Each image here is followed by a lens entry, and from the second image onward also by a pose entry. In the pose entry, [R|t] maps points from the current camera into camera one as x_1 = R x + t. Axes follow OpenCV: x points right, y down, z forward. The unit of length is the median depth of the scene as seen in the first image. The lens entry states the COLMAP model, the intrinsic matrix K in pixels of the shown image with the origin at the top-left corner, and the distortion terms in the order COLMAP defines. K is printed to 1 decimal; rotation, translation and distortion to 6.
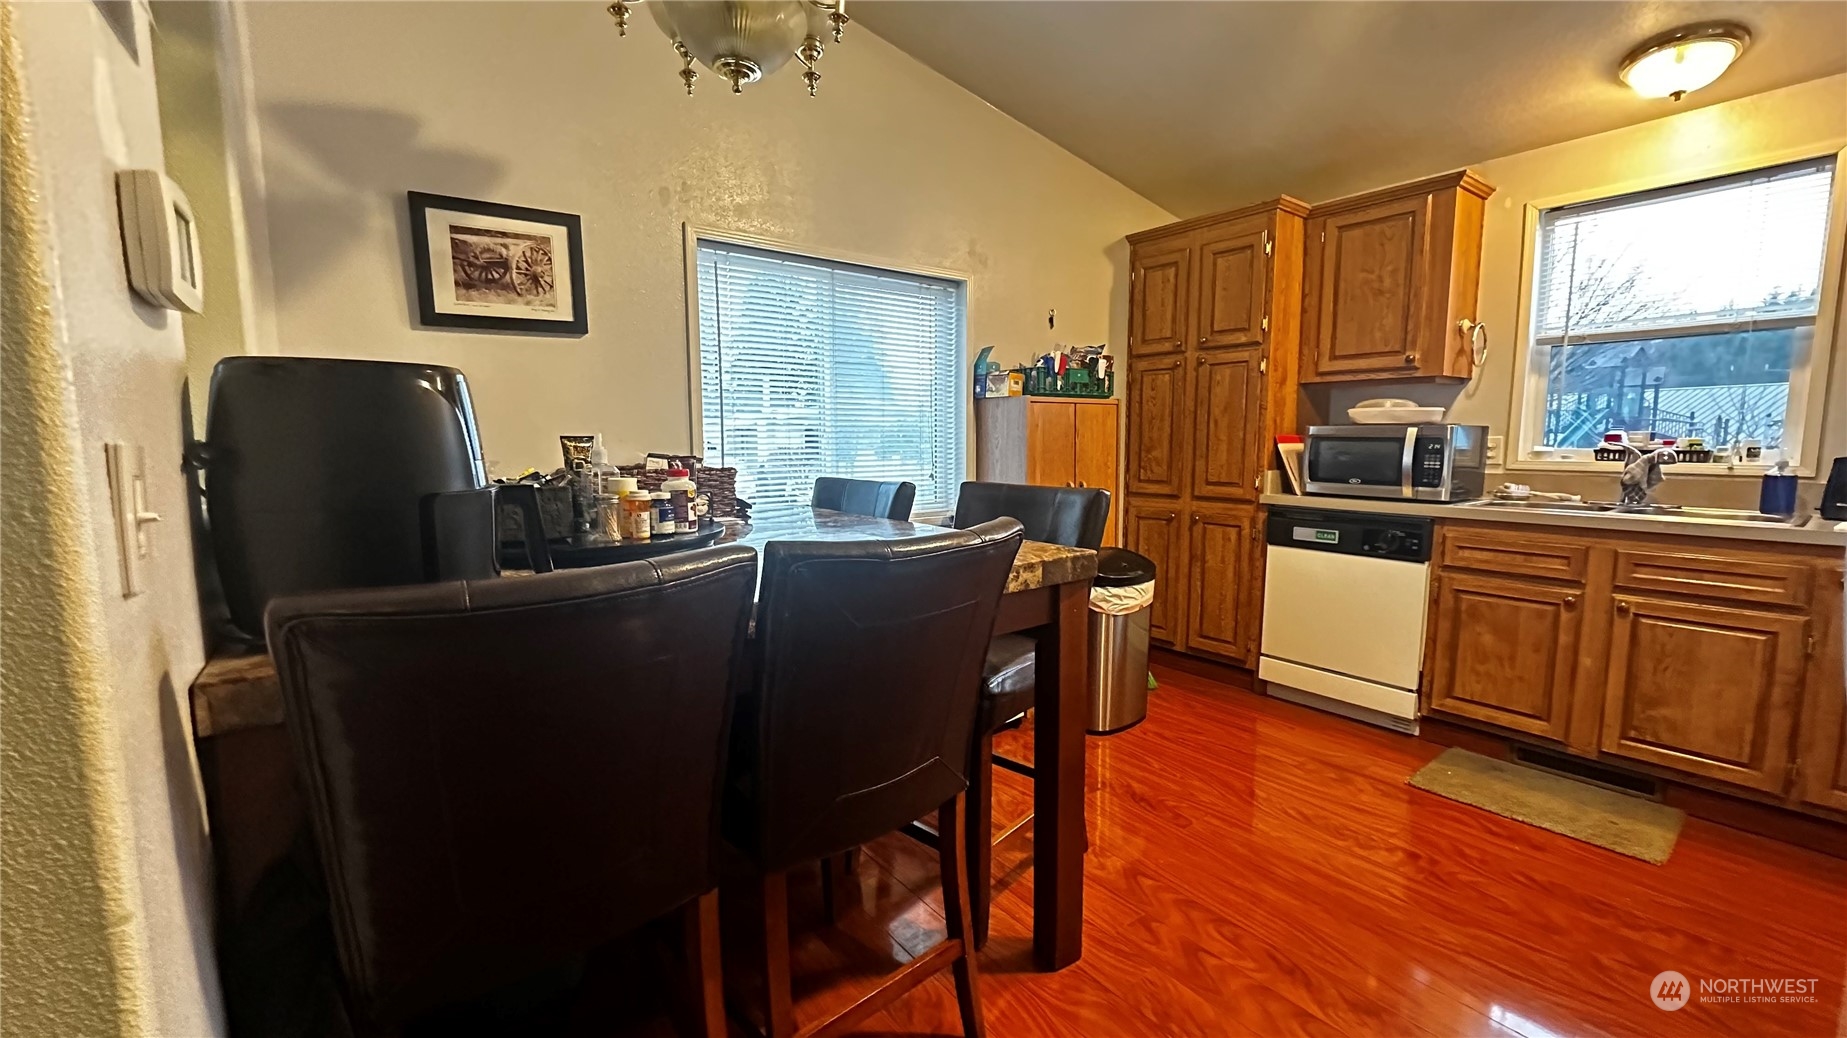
lens RADIAL K [[743.0, 0, 923.5], [0, 743.0, 519.0], [0, 0, 1]] dist [-0.001074, -0.000080]
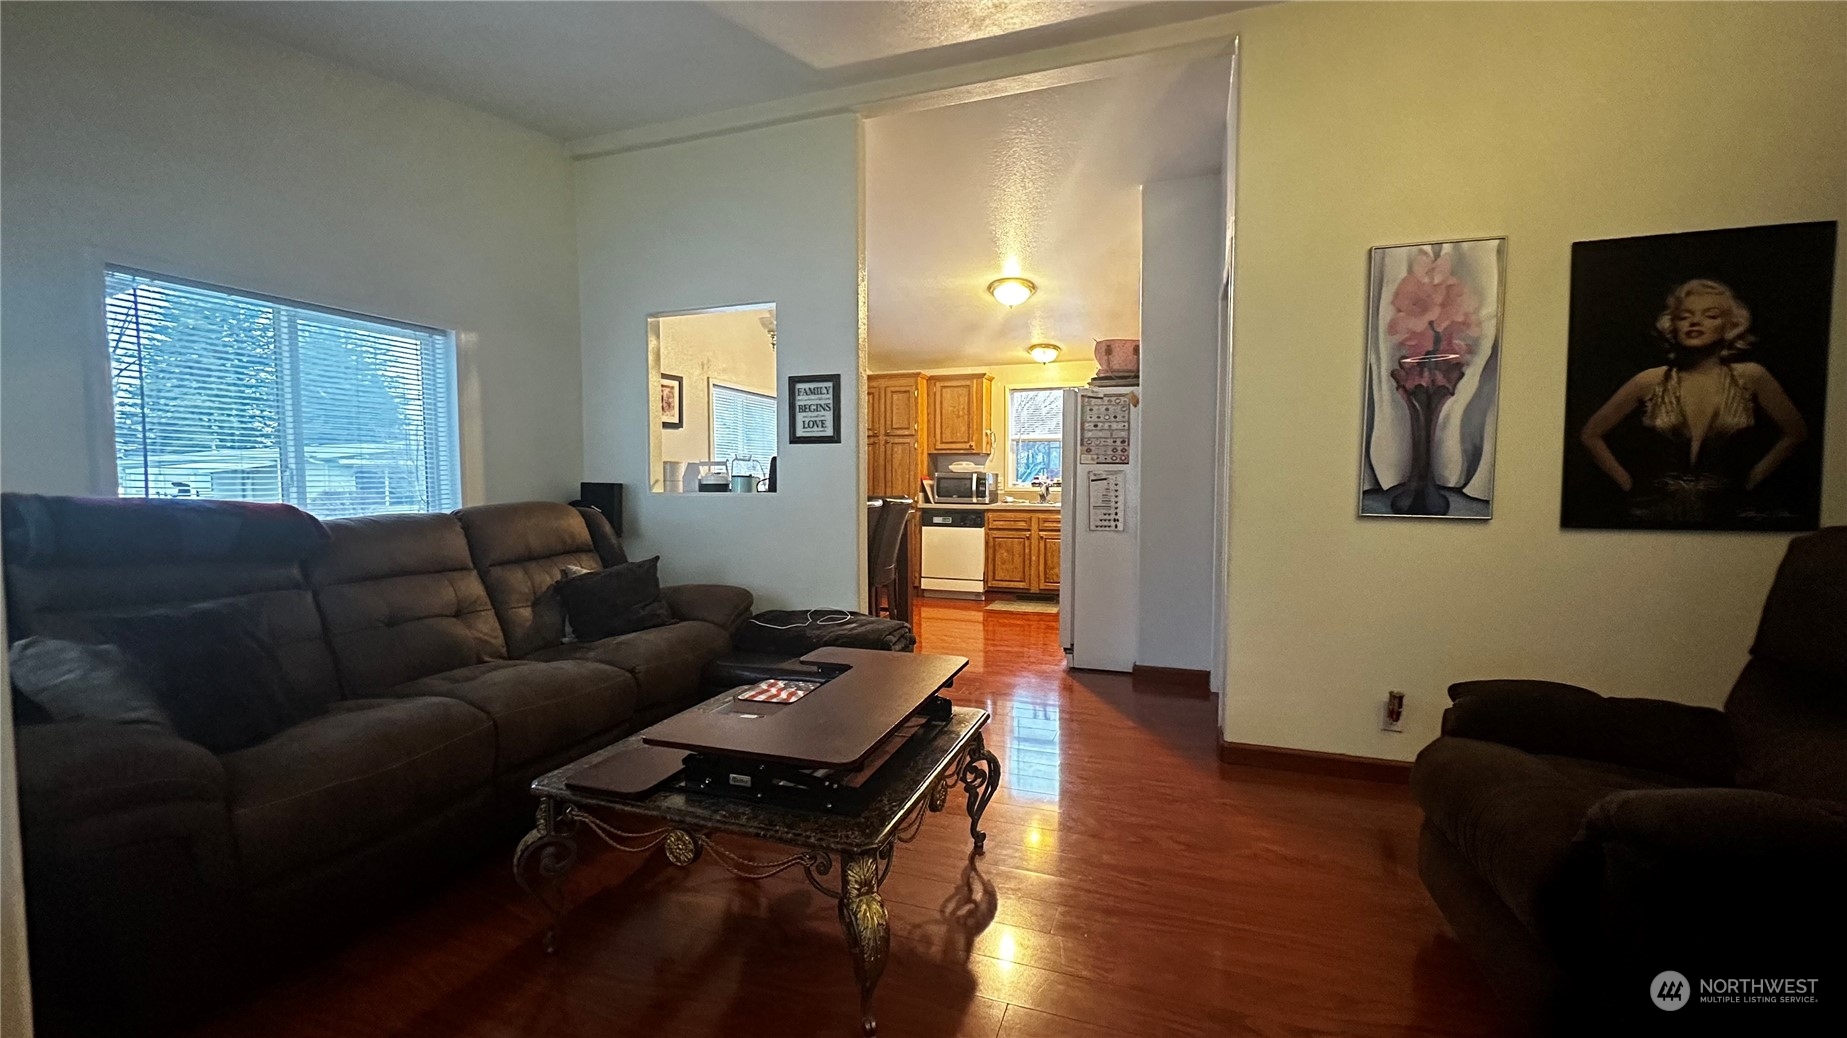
lens RADIAL K [[743.0, 0, 923.5], [0, 743.0, 519.0], [0, 0, 1]] dist [-0.001074, -0.000080]
pose [[0.837062, -0.023057, 0.546621, -0.815254], [0.055642, 0.997519, -0.043131, 0.119727], [-0.544270, 0.066519, 0.836268, -0.935271]]
